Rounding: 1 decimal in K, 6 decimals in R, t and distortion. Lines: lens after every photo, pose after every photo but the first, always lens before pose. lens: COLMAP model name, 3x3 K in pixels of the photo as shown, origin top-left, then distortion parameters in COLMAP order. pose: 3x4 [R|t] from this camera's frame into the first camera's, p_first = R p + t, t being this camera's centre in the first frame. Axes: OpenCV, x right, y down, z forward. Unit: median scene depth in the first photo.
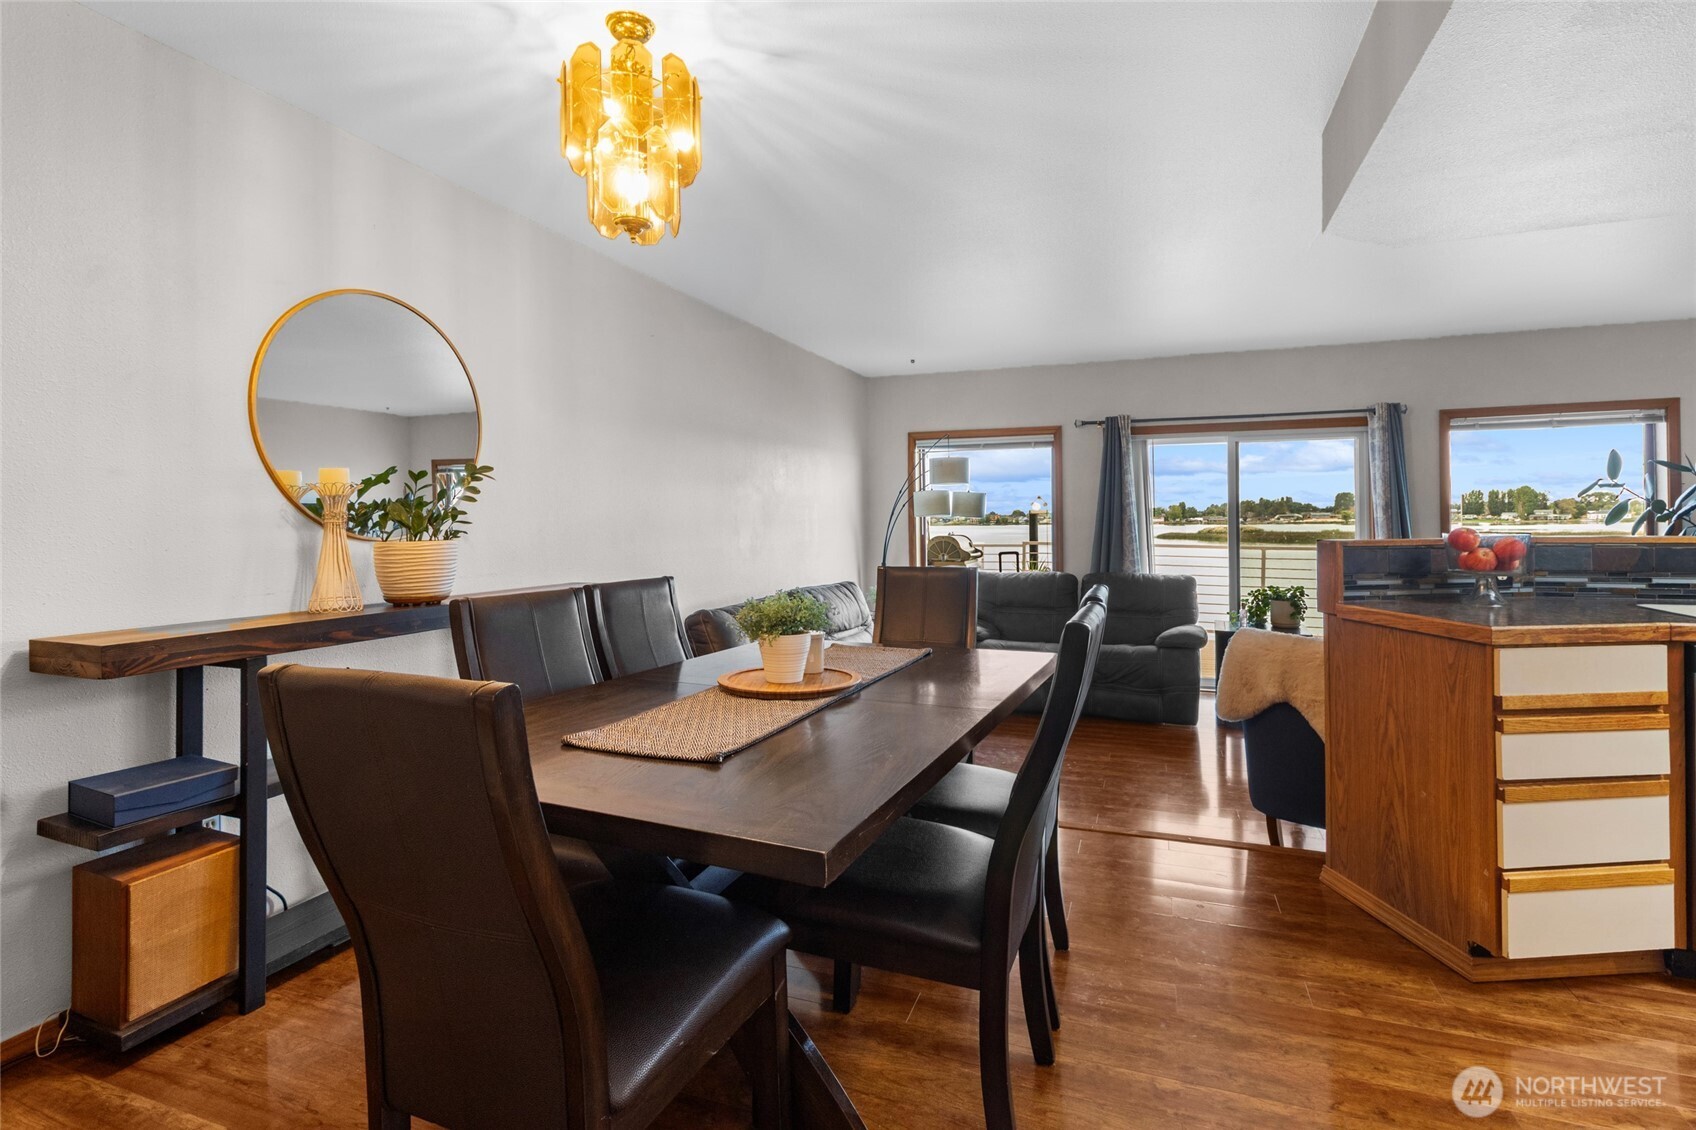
lens RADIAL K [[806.4, 0, 847.3], [0, 806.4, 516.5], [0, 0, 1]] dist [0.001607, 0.000417]
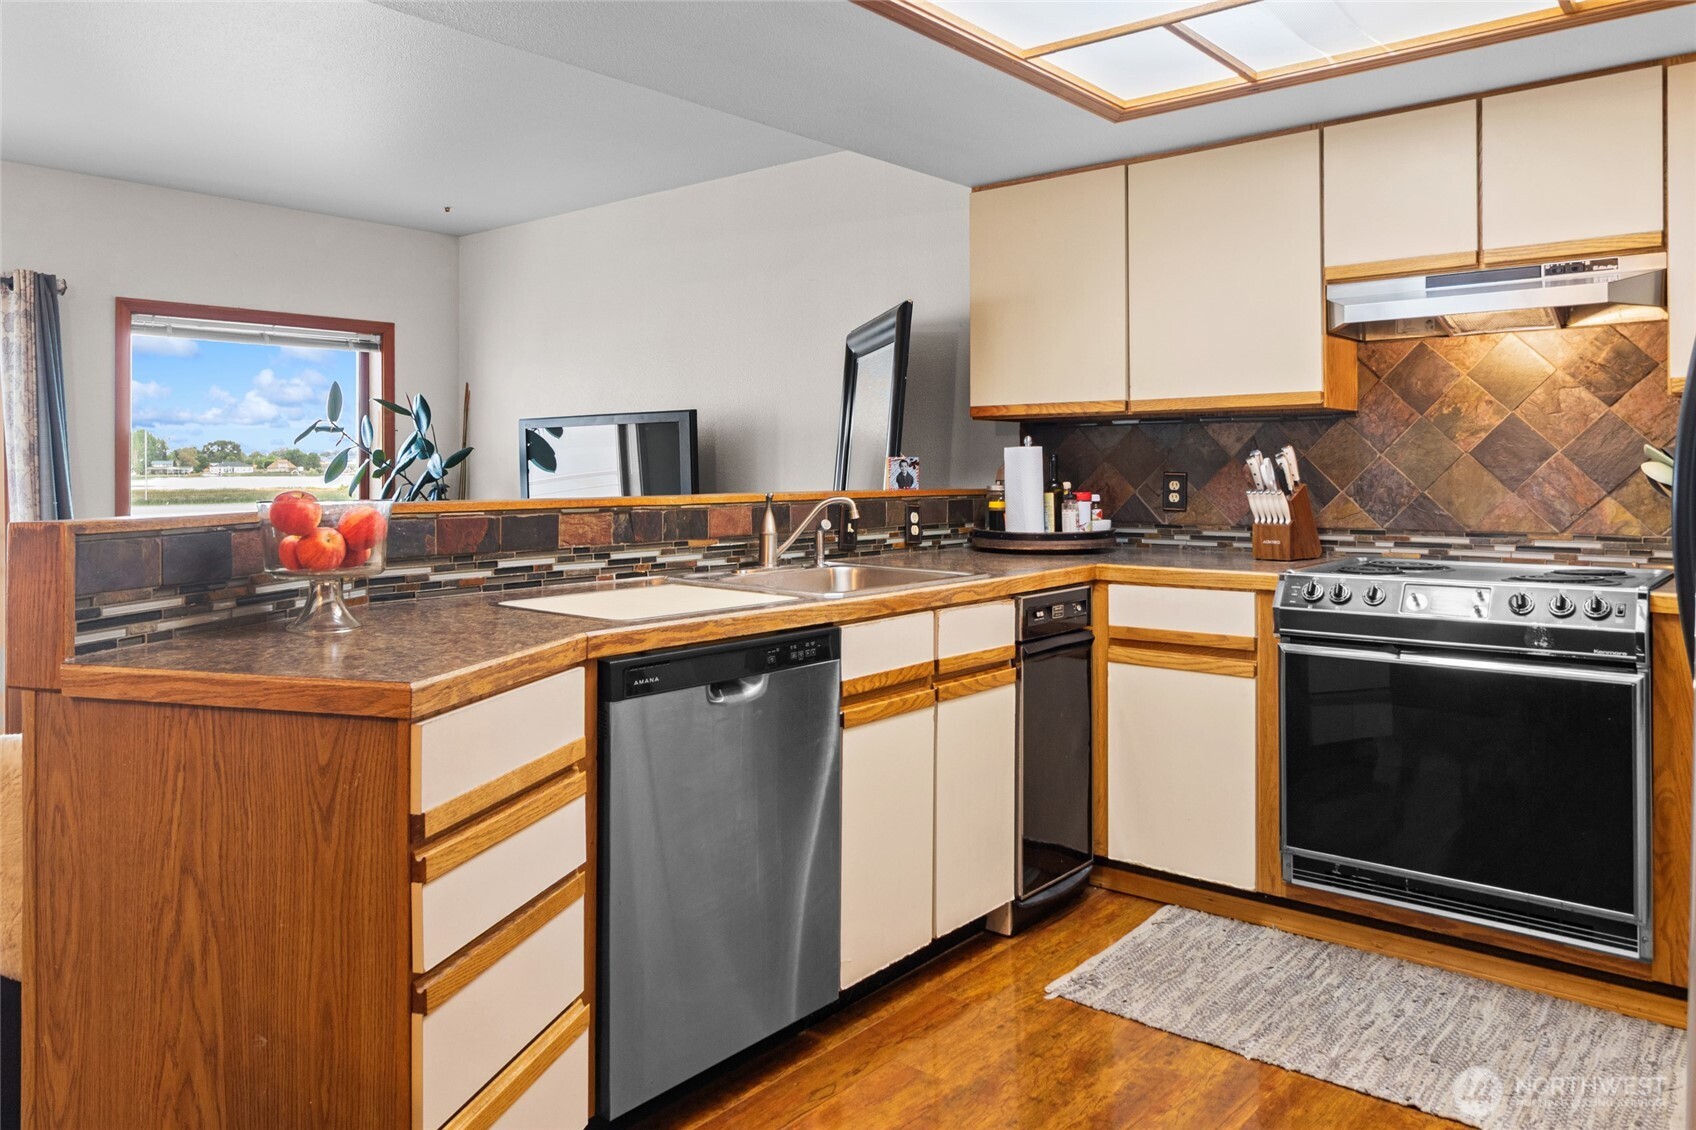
lens RADIAL K [[1186.5, 0, 847.4], [0, 1186.5, 463.6], [0, 0, 1]] dist [0.007745, -0.003457]
pose [[0.329213, 0.011592, 0.944185, 0.072559], [-0.008198, 0.999922, -0.009418, 0.000057], [-0.944220, -0.004640, 0.329282, 0.209429]]
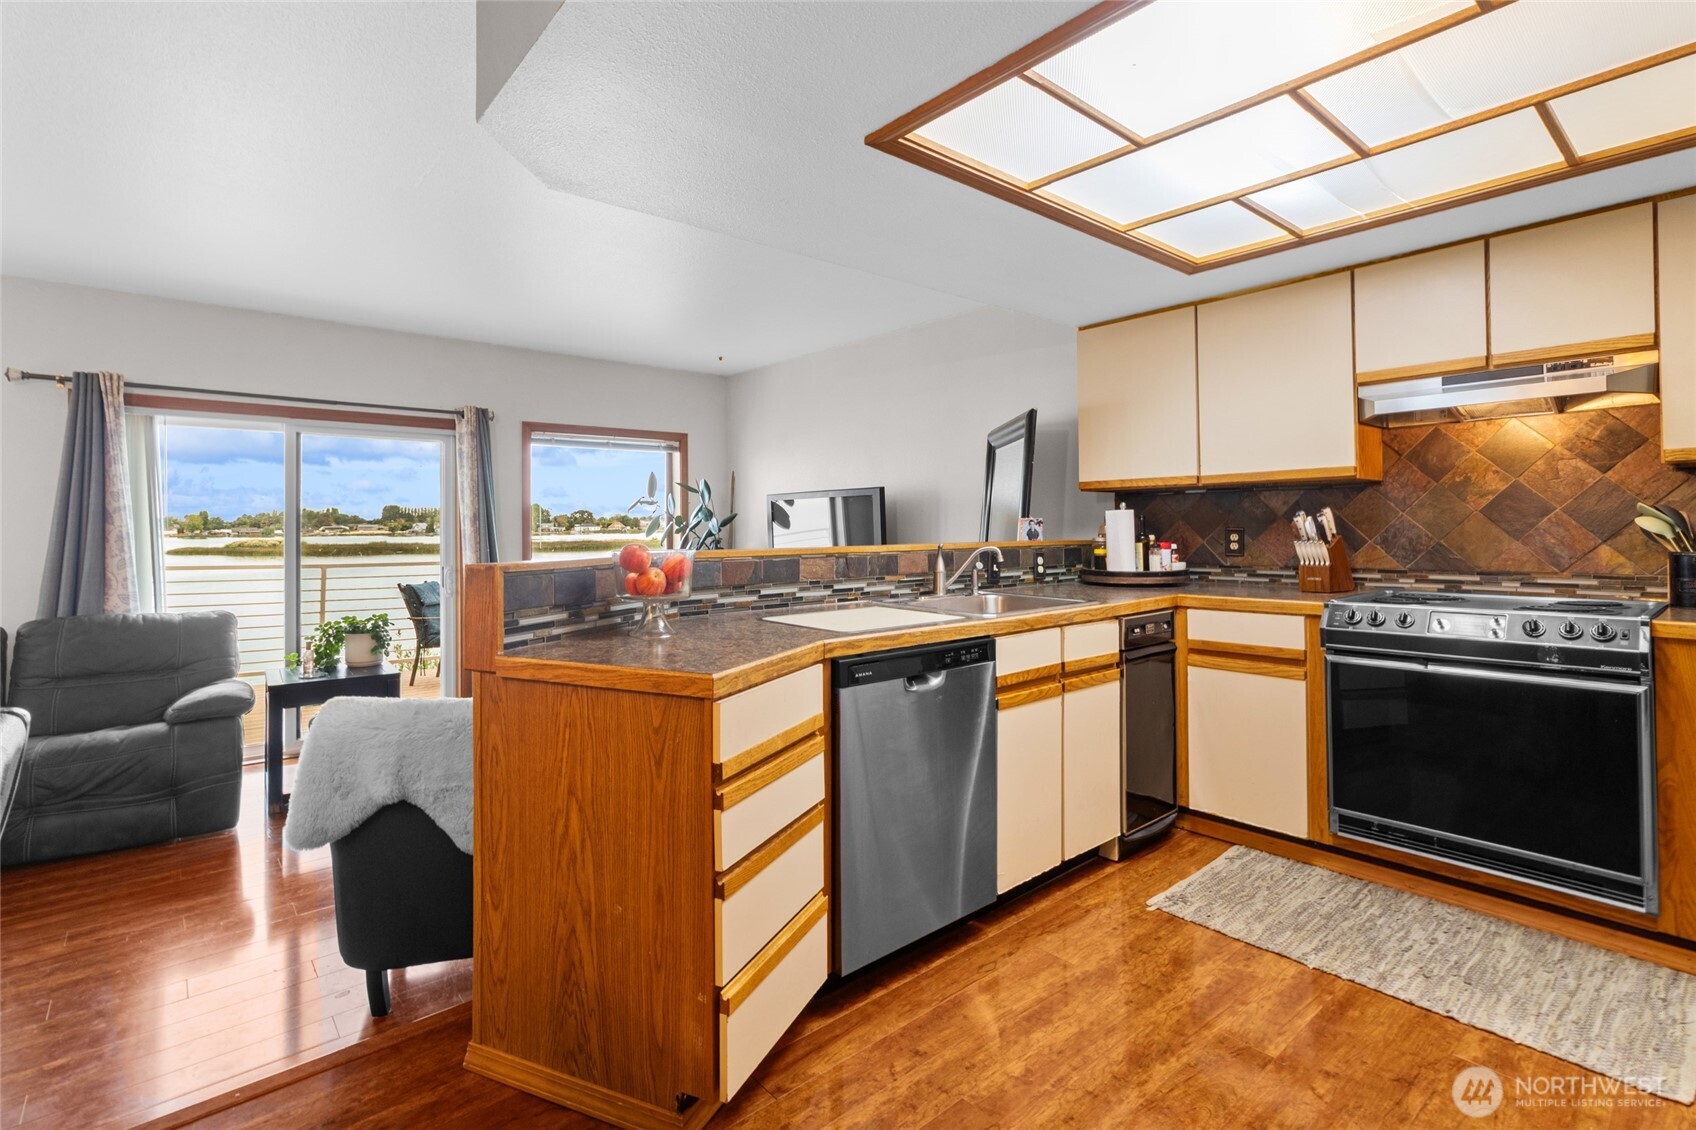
lens RADIAL K [[797.3, 0, 847.4], [0, 797.3, 517.7], [0, 0, 1]] dist [0.001385, 0.001135]
pose [[0.477909, 0.014144, 0.878295, 0.083368], [-0.002429, 0.999888, -0.014780, -0.000489], [-0.878406, 0.004930, 0.477890, 0.227254]]
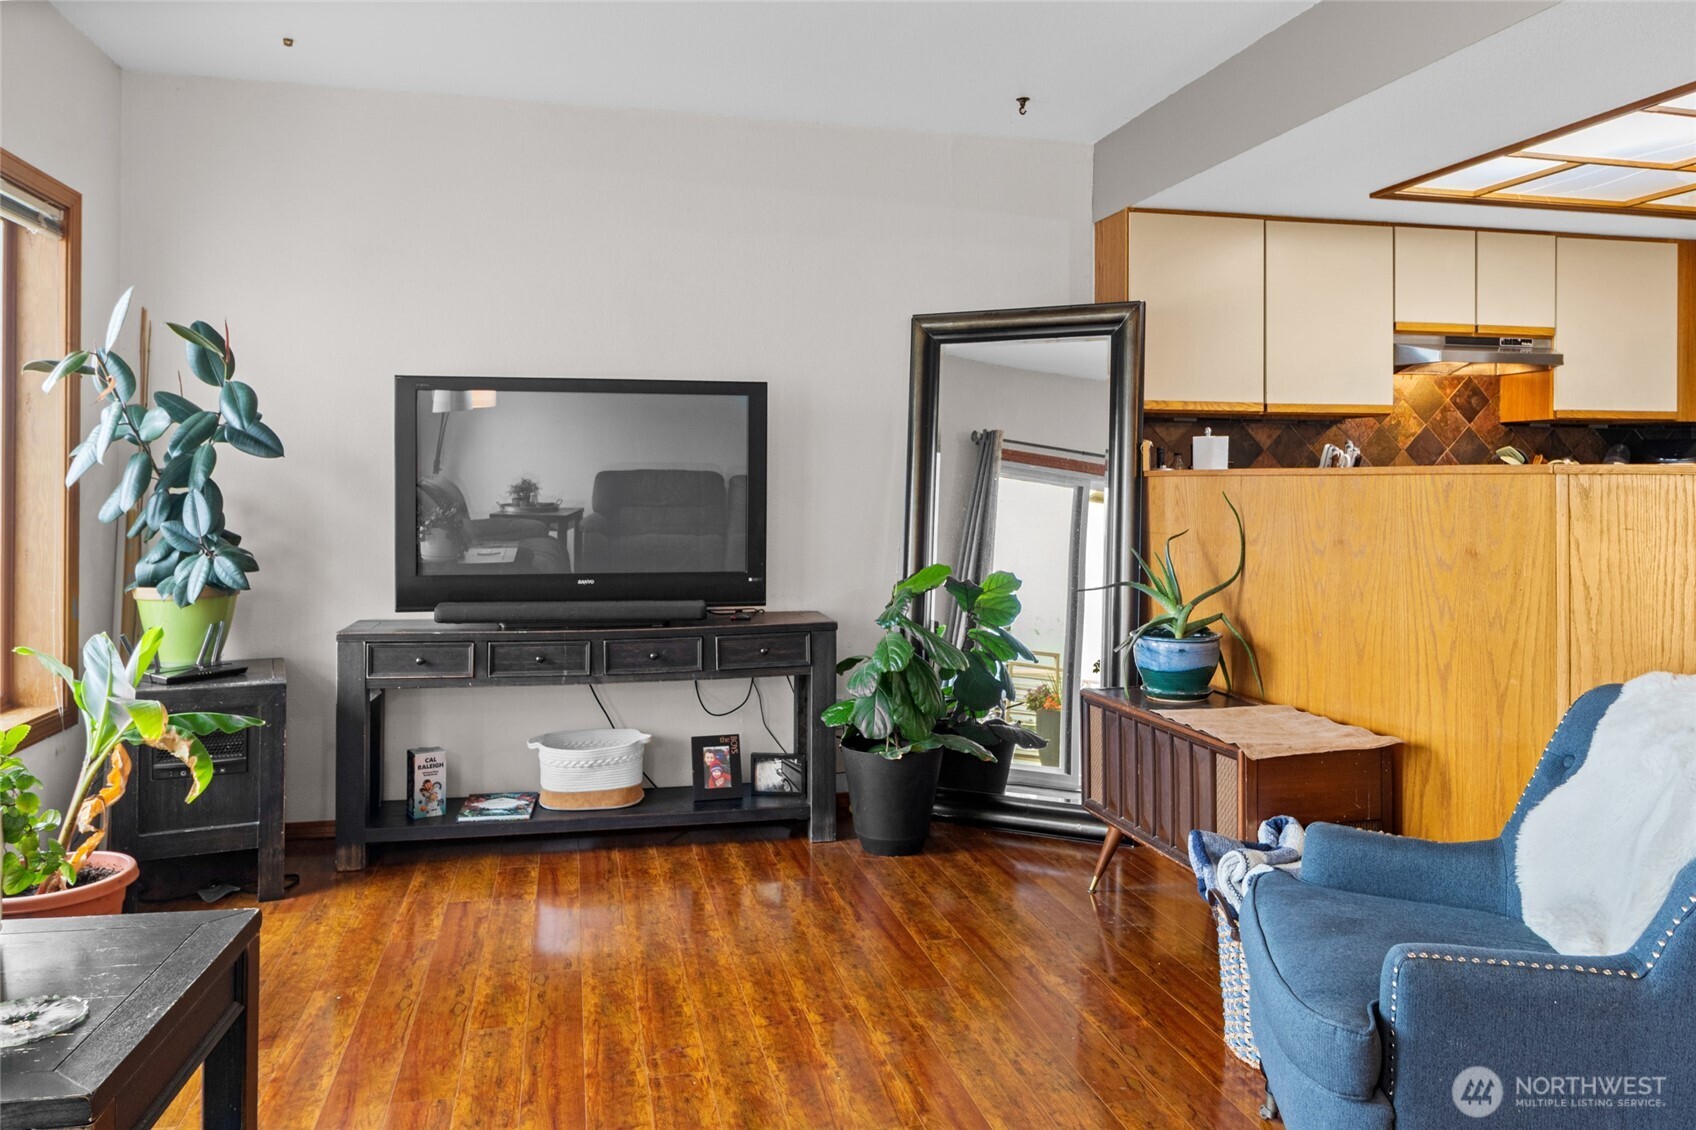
lens RADIAL K [[1226.3, 0, 852.3], [0, 1226.3, 471.3], [0, 0, 1]] dist [0.002599, -0.000526]
pose [[-0.560302, 0.016890, 0.828116, 0.207634], [-0.004674, 0.999712, -0.023552, 0.033577], [-0.828275, -0.017067, -0.560061, 1.164586]]
